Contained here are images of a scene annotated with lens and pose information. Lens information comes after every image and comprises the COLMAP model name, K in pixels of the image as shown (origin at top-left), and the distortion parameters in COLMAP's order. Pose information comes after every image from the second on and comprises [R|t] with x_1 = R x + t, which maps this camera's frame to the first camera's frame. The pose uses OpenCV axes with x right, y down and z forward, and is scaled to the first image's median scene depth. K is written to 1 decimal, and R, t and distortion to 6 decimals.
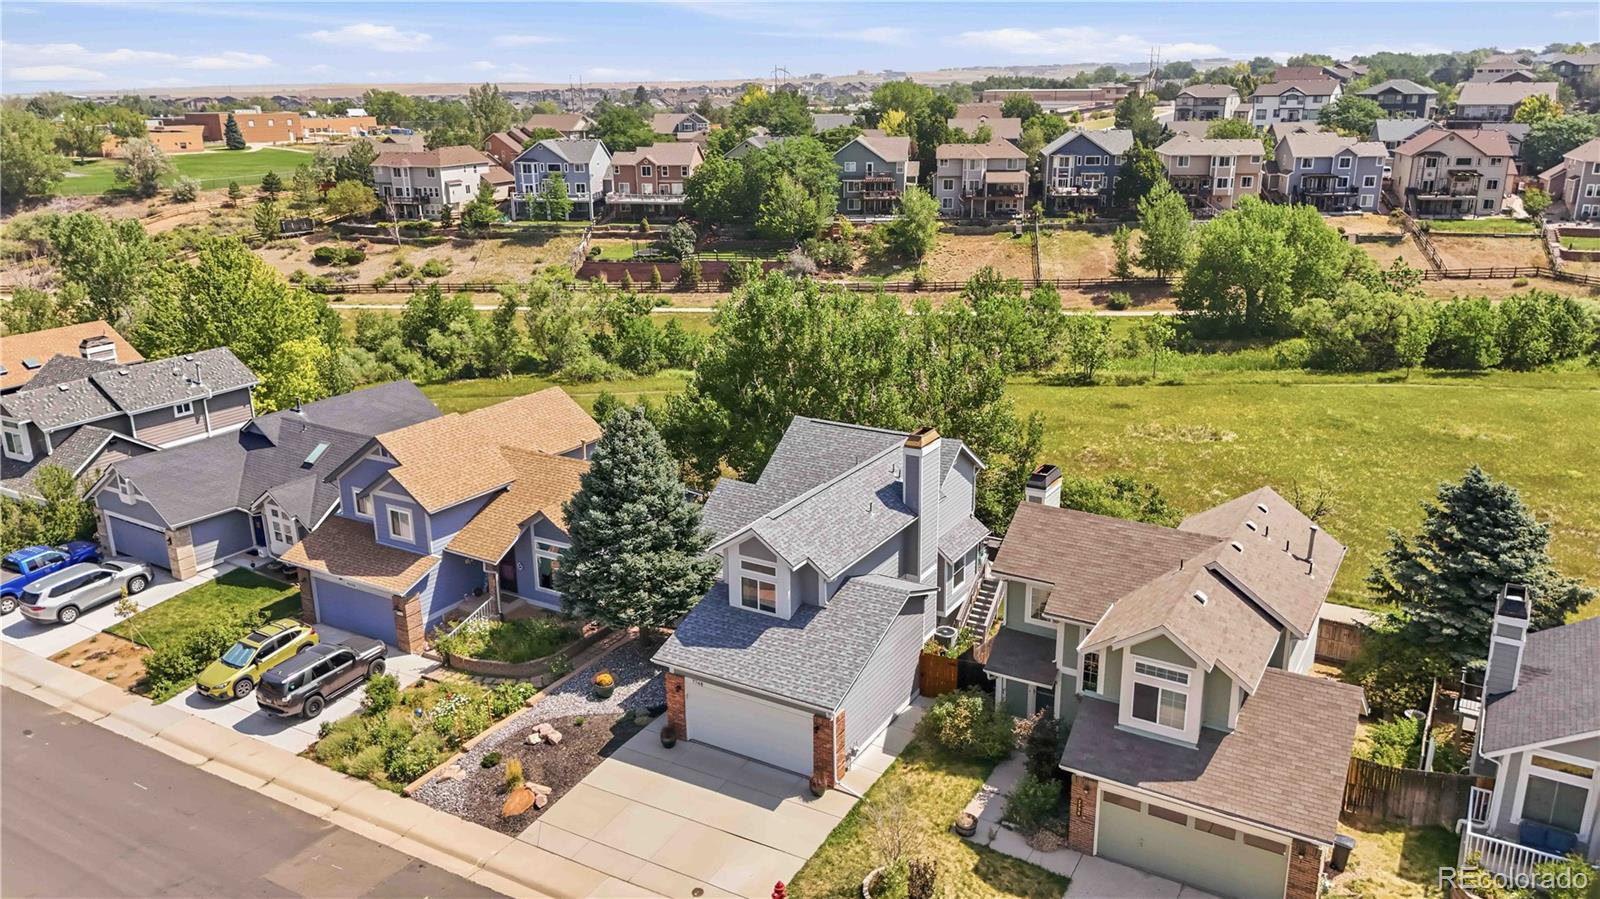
lens RADIAL K [[1164.1, 0, 809.9], [0, 1164.1, 455.3], [0, 0, 1]] dist [0.074823, -0.084003]
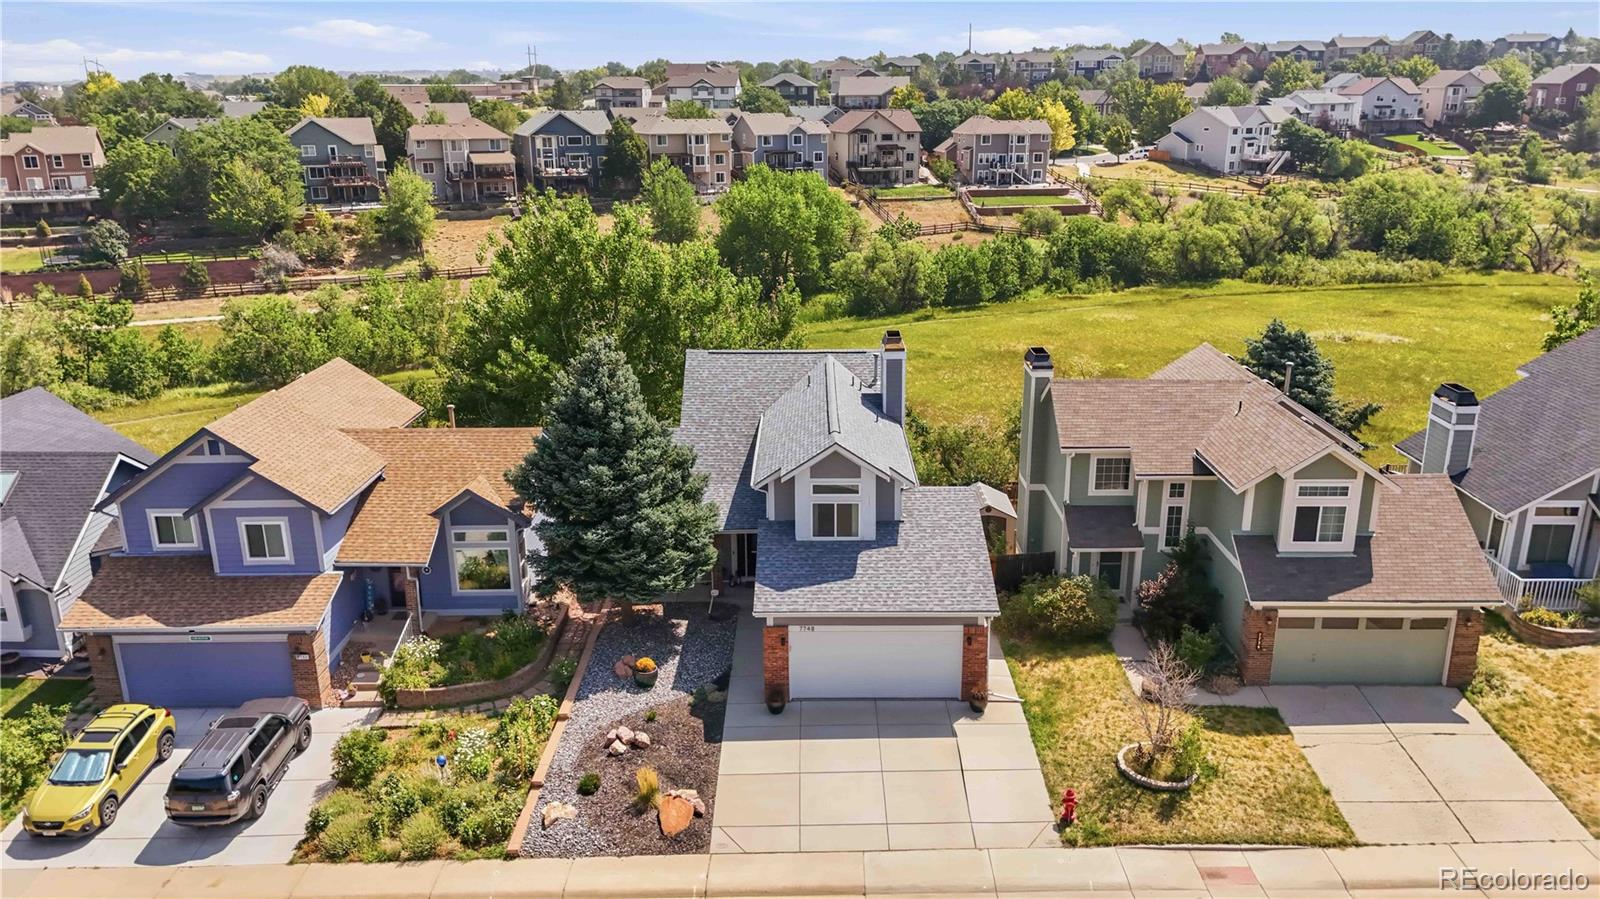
lens RADIAL K [[1164.1, 0, 809.9], [0, 1164.1, 455.3], [0, 0, 1]] dist [0.074823, -0.084003]
pose [[0.865243, -0.147574, 0.479141, -0.108954], [0.150265, 0.988096, 0.032980, 0.008989], [-0.478304, 0.043462, 0.877118, 0.053277]]
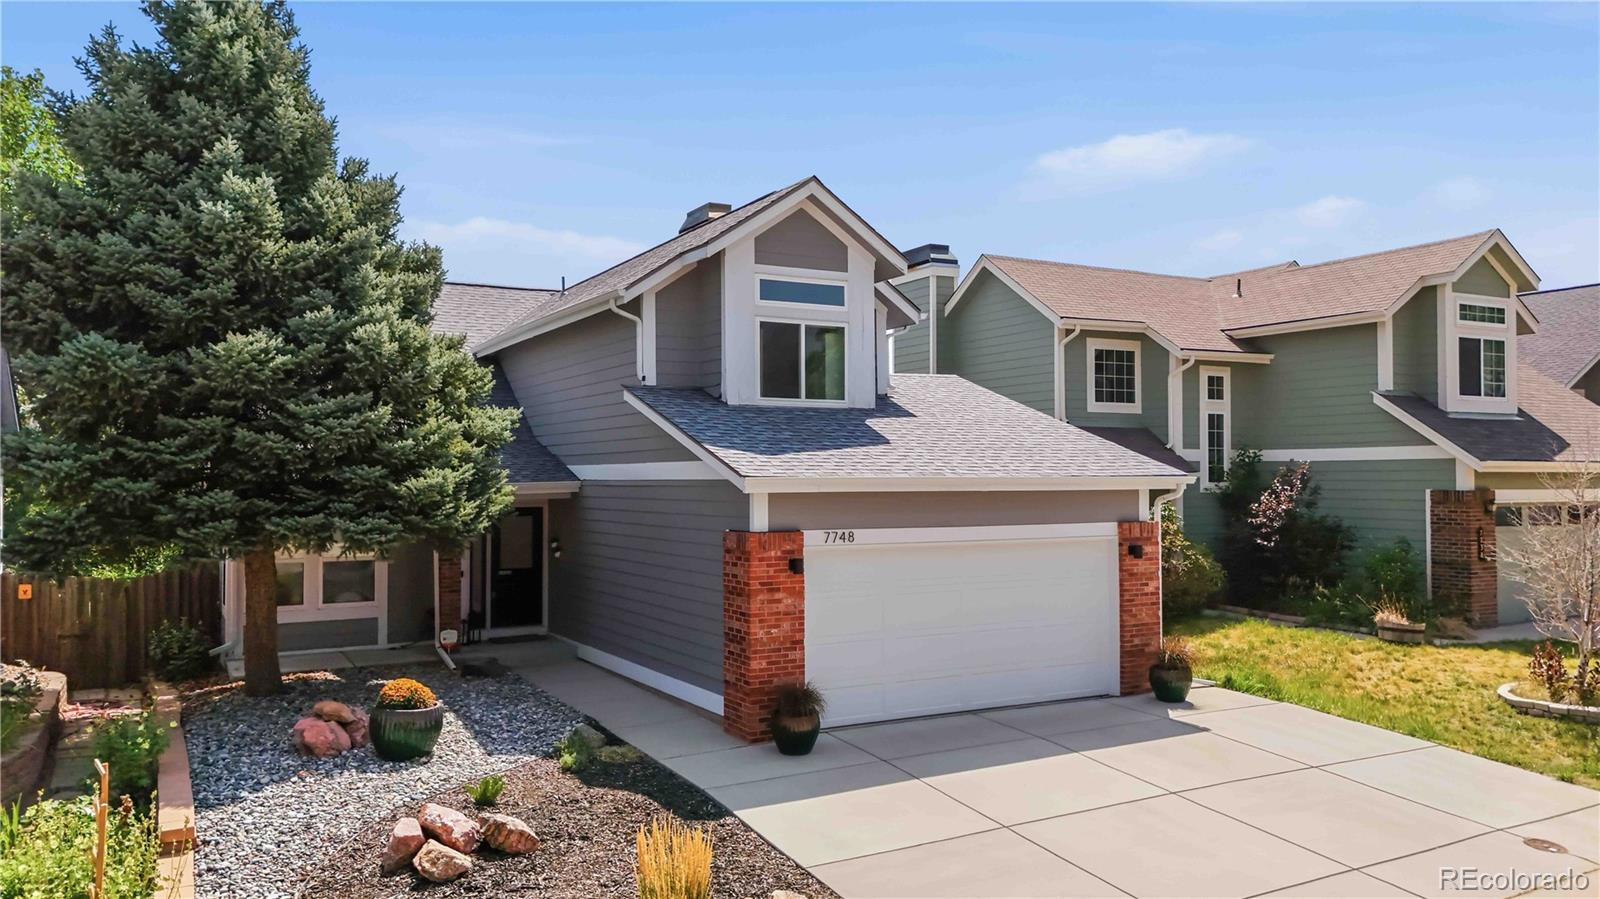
lens RADIAL K [[1164.1, 0, 809.9], [0, 1164.1, 455.3], [0, 0, 1]] dist [0.074823, -0.084003]
pose [[0.509228, 0.019899, 0.860402, -0.092063], [0.257896, 0.950263, -0.174613, 0.051714], [-0.821083, 0.310812, 0.478768, 0.184703]]
